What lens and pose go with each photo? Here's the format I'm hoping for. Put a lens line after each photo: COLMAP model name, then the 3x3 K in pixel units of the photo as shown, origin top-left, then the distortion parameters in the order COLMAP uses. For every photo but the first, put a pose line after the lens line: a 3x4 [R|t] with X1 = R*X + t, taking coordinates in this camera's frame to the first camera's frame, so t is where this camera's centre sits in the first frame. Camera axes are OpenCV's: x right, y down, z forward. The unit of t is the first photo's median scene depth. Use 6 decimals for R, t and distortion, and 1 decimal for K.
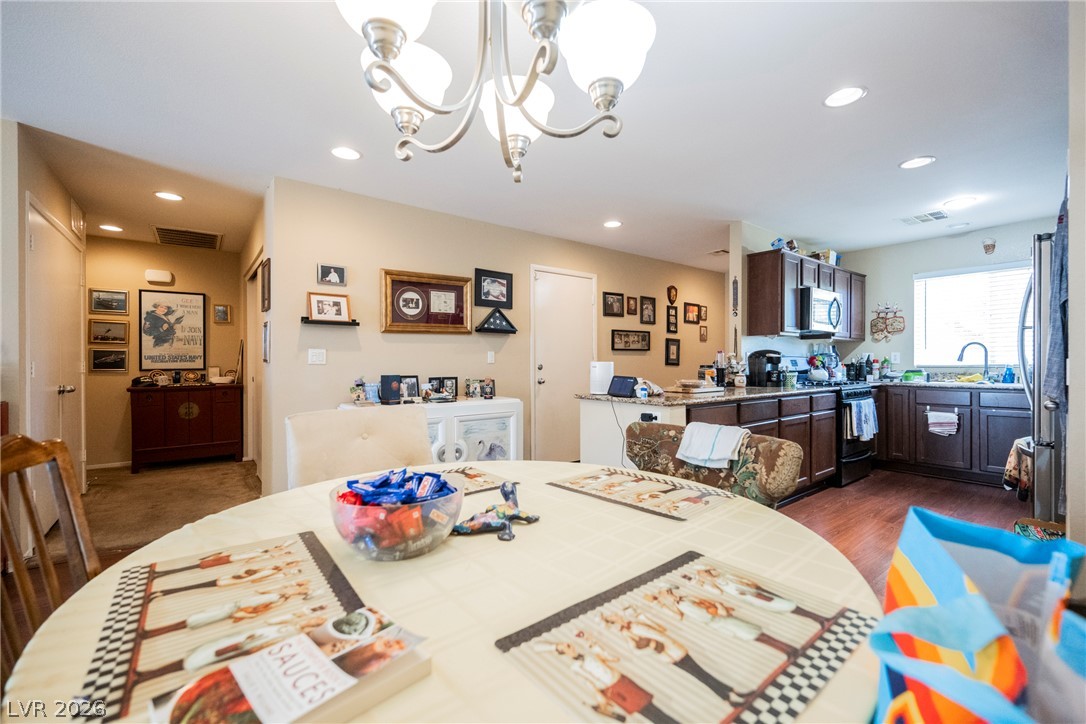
lens RADIAL K [[454.0, 0, 543.0], [0, 454.0, 362.0], [0, 0, 1]] dist [-0.001370, -0.000296]
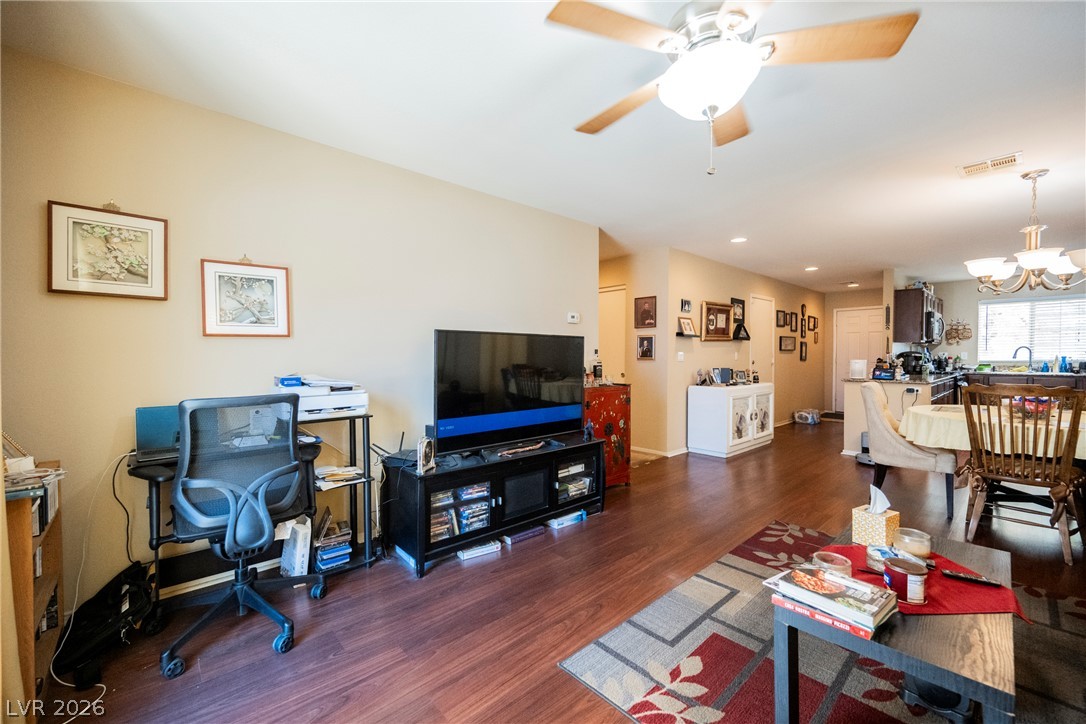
lens RADIAL K [[437.1, 0, 543.0], [0, 437.1, 362.0], [0, 0, 1]] dist [-0.000216, -0.000185]
pose [[0.997026, -0.000872, 0.077057, -0.841416], [-0.000335, 0.999878, 0.015648, -0.012561], [-0.077061, -0.015627, 0.996904, -0.393701]]
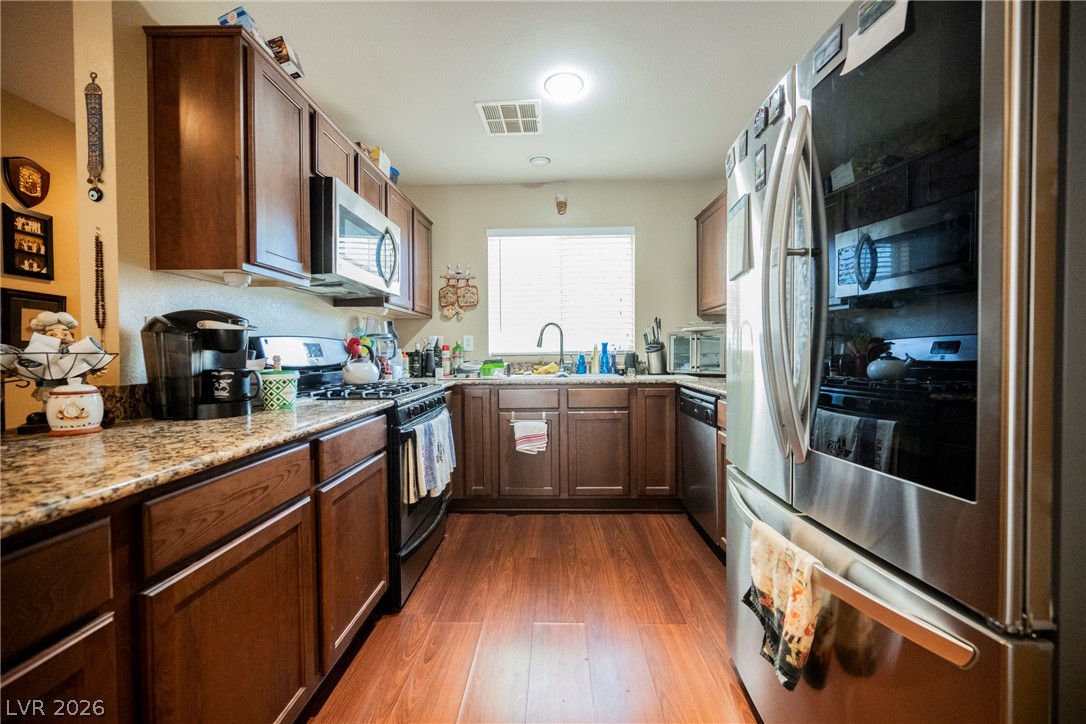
lens RADIAL K [[428.2, 0, 543.0], [0, 428.2, 362.0], [0, 0, 1]] dist [-0.001212, -0.000304]
pose [[0.634019, -0.022431, 0.772992, 0.374013], [0.006196, 0.999694, 0.023928, 0.006066], [-0.773293, -0.010382, 0.633964, 0.547117]]
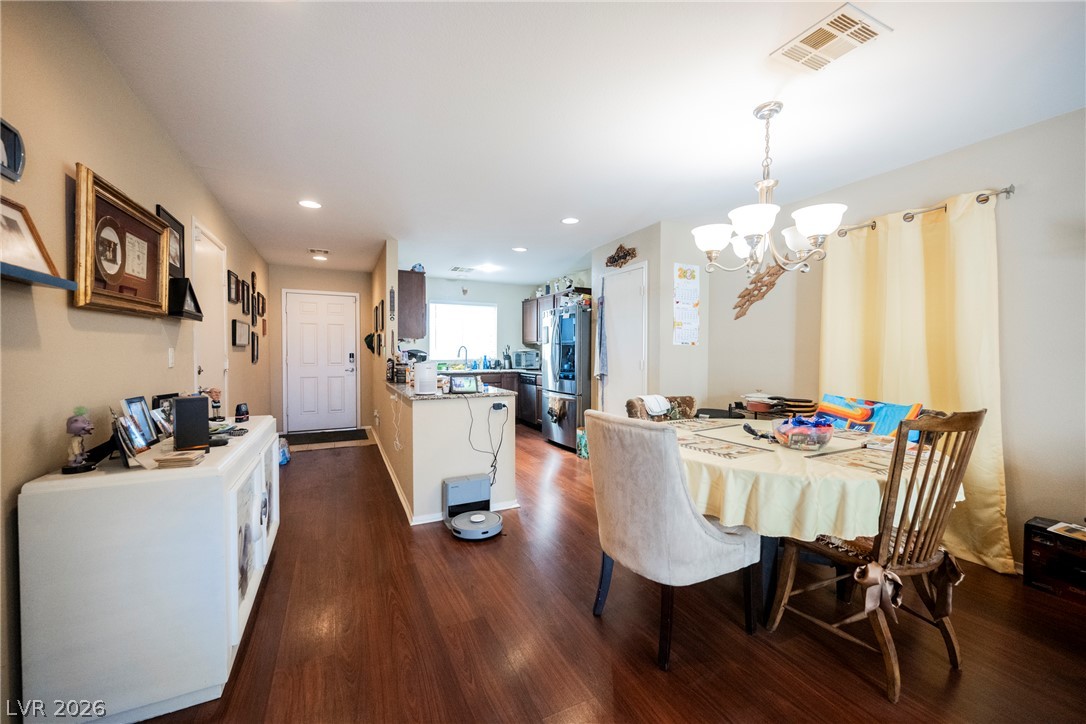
lens RADIAL K [[424.8, 0, 548.1], [0, 424.8, 361.2], [0, 0, 1]] dist [-0.000892, -0.000086]
pose [[0.193859, -0.016614, 0.980889, -0.555779], [-0.004197, 0.999833, 0.017764, -0.016595], [-0.981020, -0.007560, 0.193757, 0.376736]]
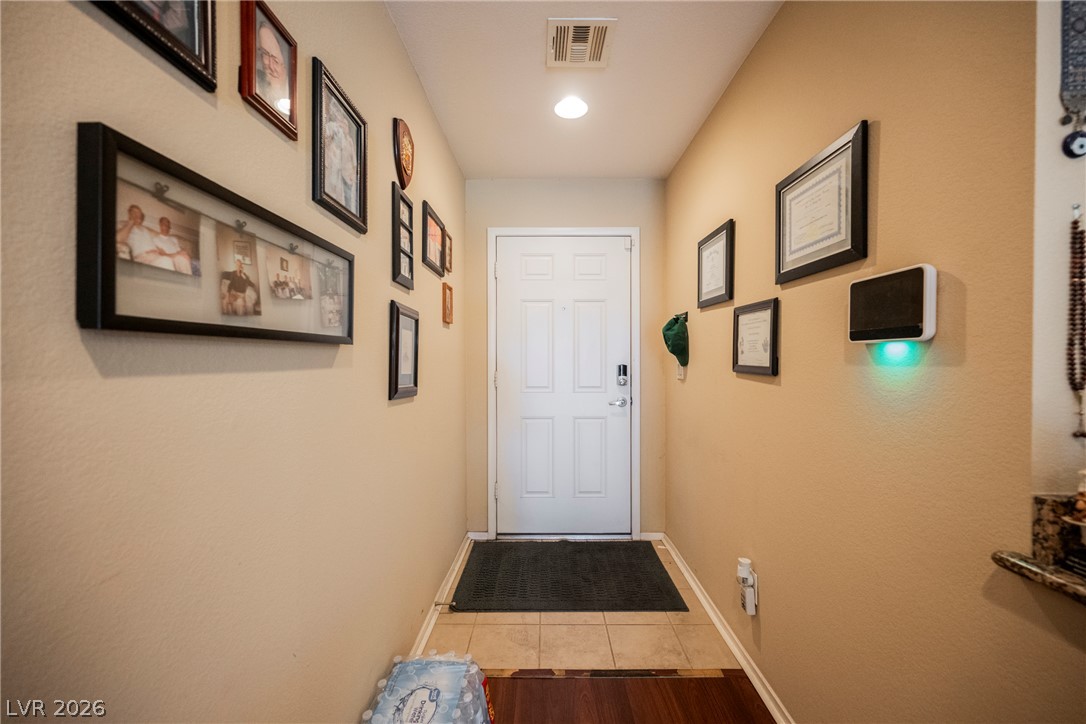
lens RADIAL K [[428.2, 0, 543.0], [0, 428.2, 362.0], [0, 0, 1]] dist [-0.001212, -0.000304]
pose [[0.617697, -0.003194, 0.786410, 0.166641], [-0.003298, 0.999972, 0.006653, -0.023242], [-0.786409, -0.006703, 0.617669, 1.019457]]
